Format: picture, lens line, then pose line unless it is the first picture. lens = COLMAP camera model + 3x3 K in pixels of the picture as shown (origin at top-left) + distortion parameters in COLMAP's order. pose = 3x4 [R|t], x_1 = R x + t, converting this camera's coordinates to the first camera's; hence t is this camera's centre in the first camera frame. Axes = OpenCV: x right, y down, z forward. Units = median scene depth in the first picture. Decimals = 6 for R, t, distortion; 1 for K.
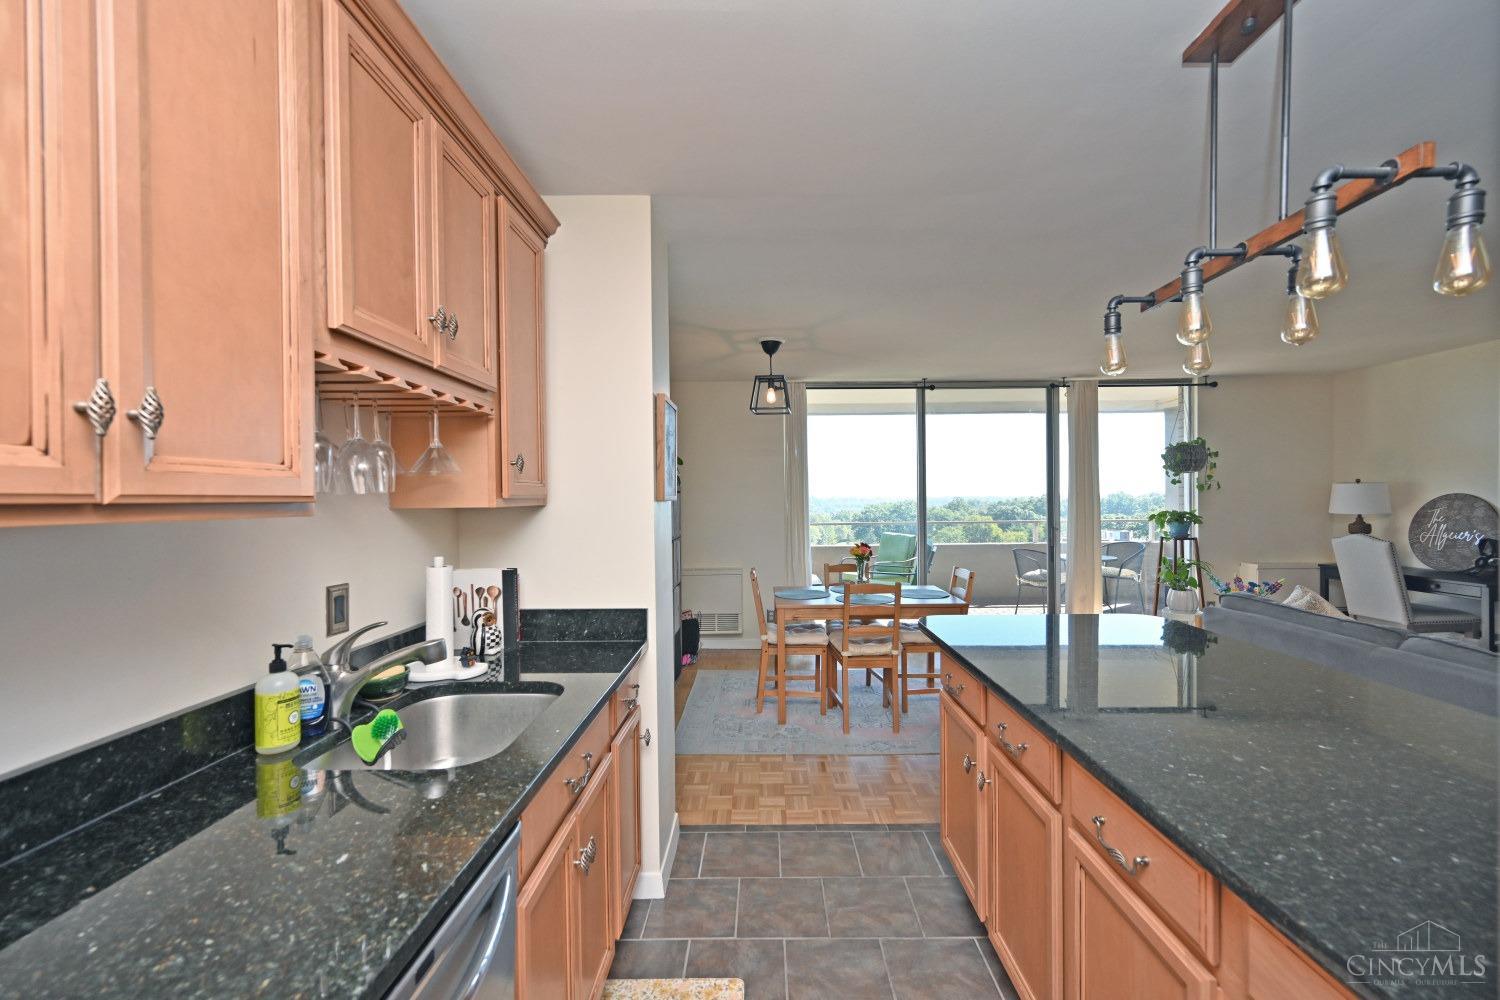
lens RADIAL K [[586.1, 0, 750.2], [0, 586.1, 499.6], [0, 0, 1]] dist [-0.001825, -0.000352]
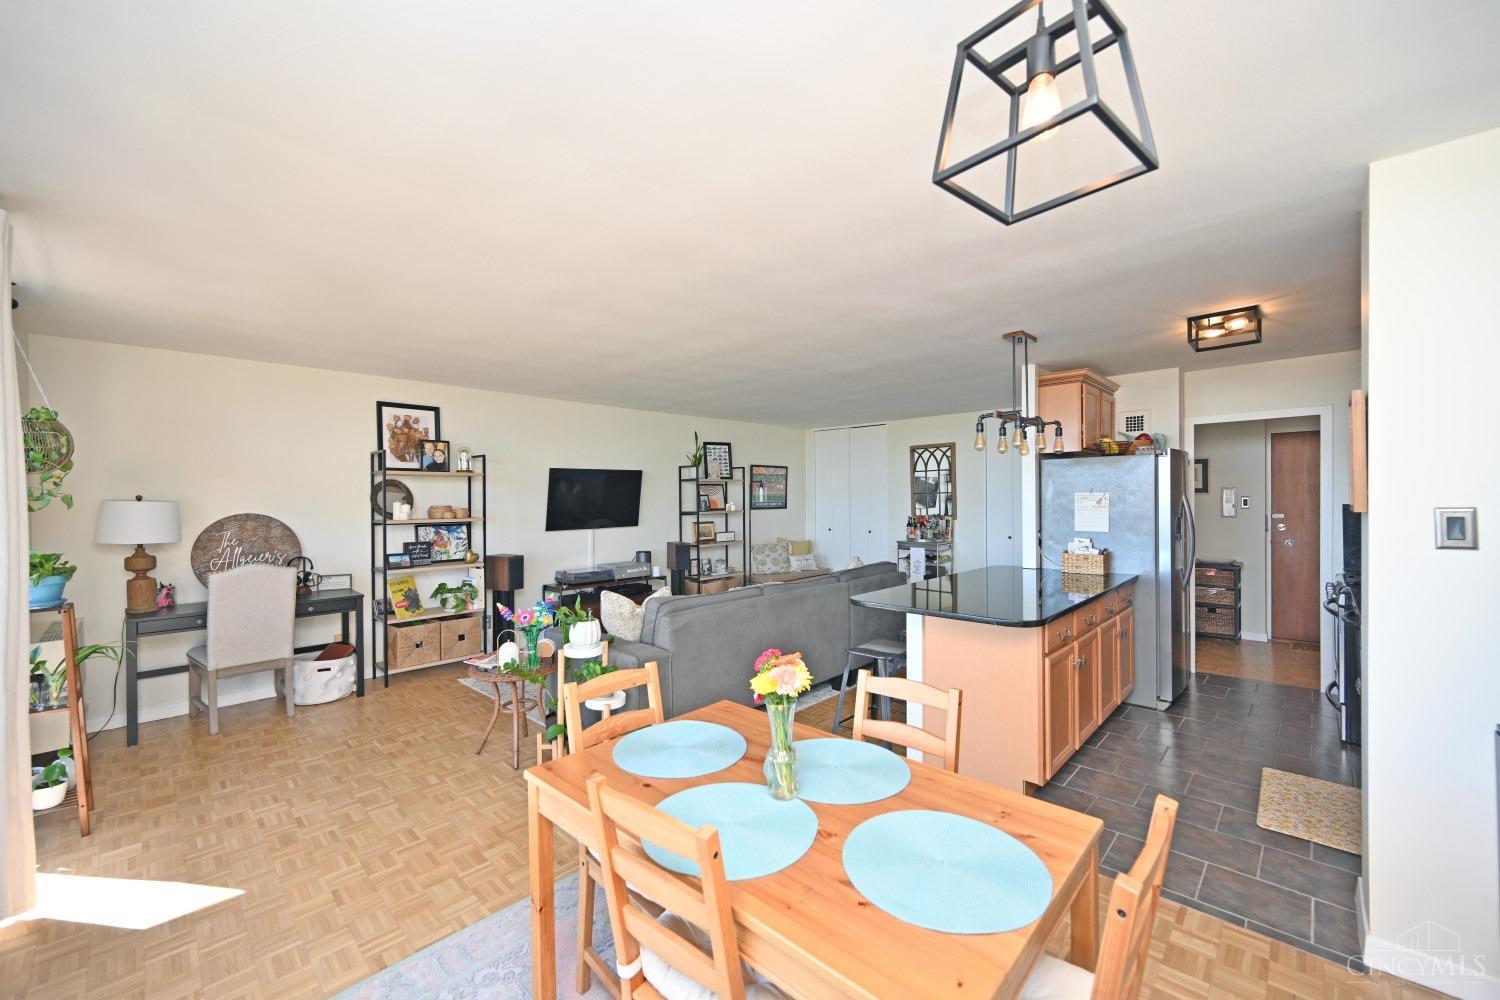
lens RADIAL K [[586.1, 0, 750.9], [0, 586.1, 502.7], [0, 0, 1]] dist [-0.001825, -0.000352]
pose [[-0.727552, 0.016331, 0.685858, -0.040794], [0.023805, 0.999716, 0.001448, -0.010886], [-0.685639, 0.017380, -0.727734, 1.158240]]
